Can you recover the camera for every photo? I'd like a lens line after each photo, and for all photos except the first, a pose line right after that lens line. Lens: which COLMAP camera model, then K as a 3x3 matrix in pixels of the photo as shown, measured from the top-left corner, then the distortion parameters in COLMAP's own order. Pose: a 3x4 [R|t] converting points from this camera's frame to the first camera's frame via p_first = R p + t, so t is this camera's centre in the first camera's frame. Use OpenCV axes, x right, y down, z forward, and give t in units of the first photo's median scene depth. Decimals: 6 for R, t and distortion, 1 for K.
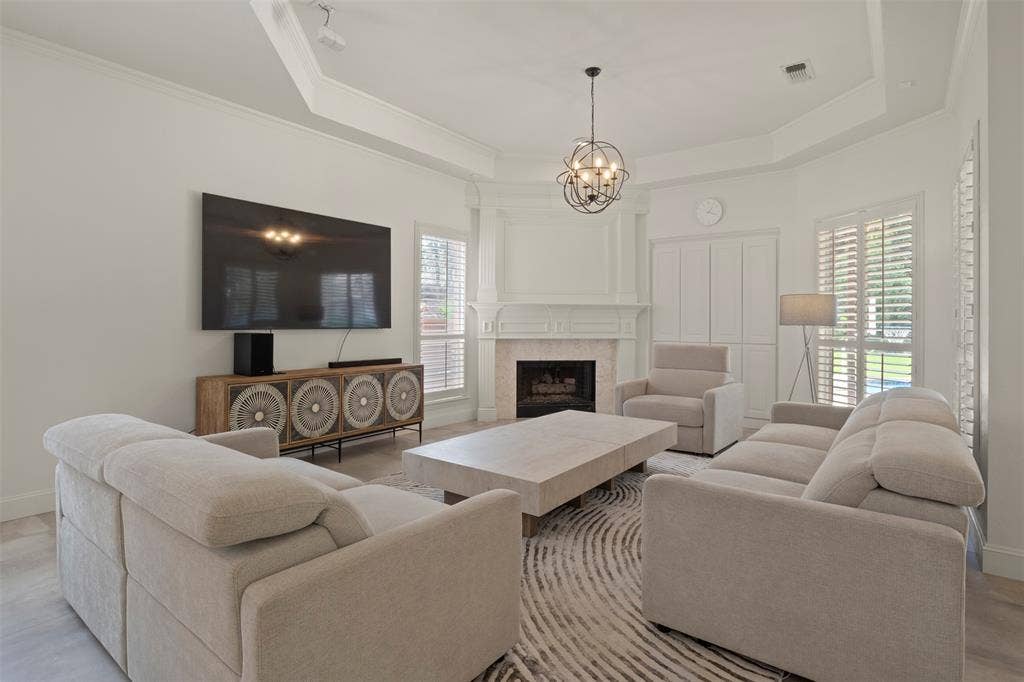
lens RADIAL K [[516.2, 0, 513.5], [0, 516.2, 321.2], [0, 0, 1]] dist [-0.001366, 0.000298]
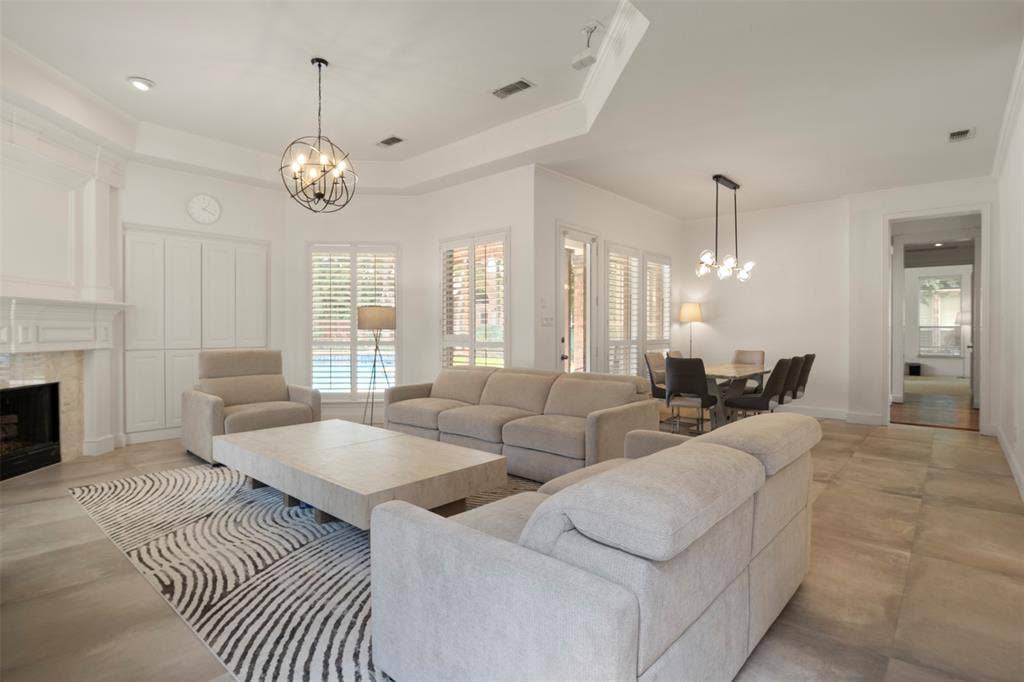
lens RADIAL K [[512.7, 0, 512.5], [0, 512.7, 338.2], [0, 0, 1]] dist [-0.023062, -0.001776]
pose [[0.074662, -0.018732, 0.997033, -0.484789], [-0.005902, 0.999798, 0.019226, 0.001285], [-0.997191, -0.007320, 0.074537, 0.366565]]
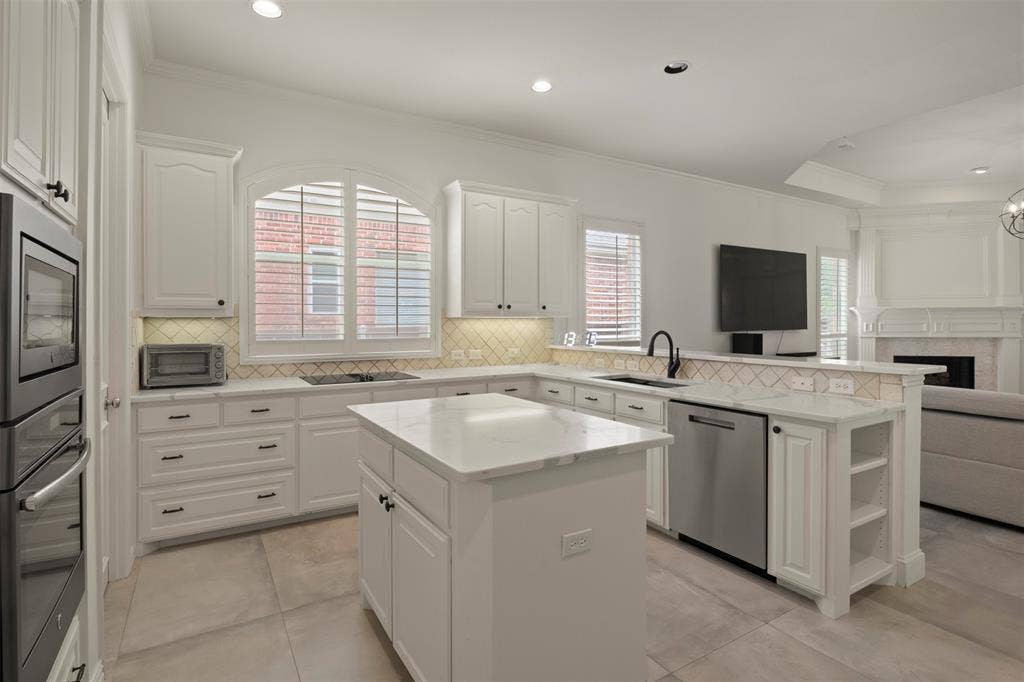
lens RADIAL K [[516.2, 0, 513.5], [0, 516.2, 321.2], [0, 0, 1]] dist [-0.001366, 0.000298]
pose [[0.930472, -0.009258, -0.366246, -0.378527], [0.011417, 0.999928, 0.003727, -0.017293], [0.366185, -0.007649, 0.930510, -0.425477]]
